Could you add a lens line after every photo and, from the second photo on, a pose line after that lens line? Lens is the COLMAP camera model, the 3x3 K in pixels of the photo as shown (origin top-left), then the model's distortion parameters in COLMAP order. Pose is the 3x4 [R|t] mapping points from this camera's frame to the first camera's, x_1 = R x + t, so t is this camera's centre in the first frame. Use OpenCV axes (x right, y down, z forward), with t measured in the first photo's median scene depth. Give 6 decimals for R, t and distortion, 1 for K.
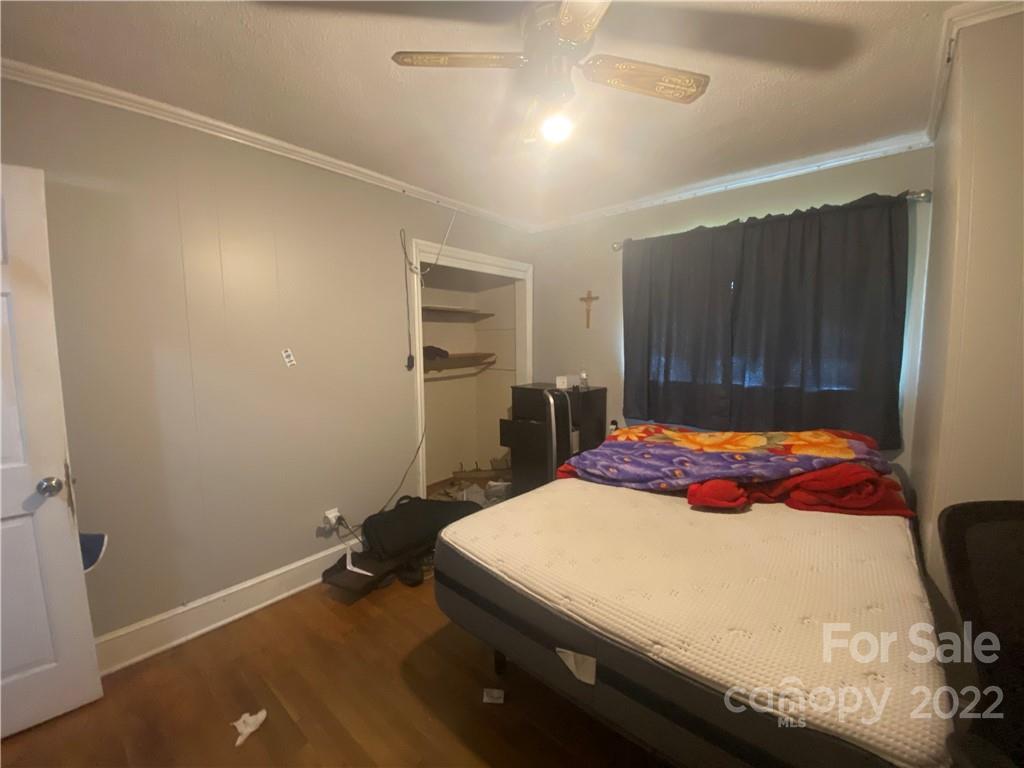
lens RADIAL K [[418.3, 0, 516.7], [0, 418.3, 384.6], [0, 0, 1]] dist [-0.003314, -0.007229]
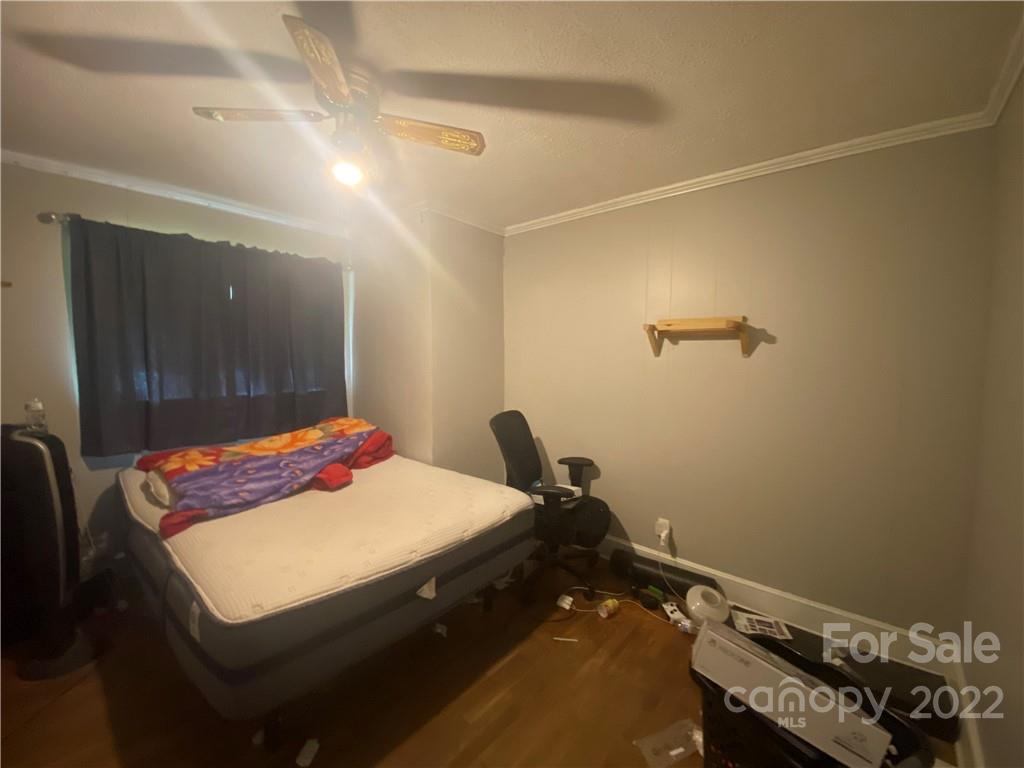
lens RADIAL K [[418.3, 0, 515.9], [0, 418.3, 382.5], [0, 0, 1]] dist [-0.003314, -0.007229]
pose [[-0.031231, -0.060920, 0.997654, -0.710339], [0.089359, 0.993974, 0.063493, -0.047206], [-0.995510, 0.091133, -0.025599, 0.400459]]
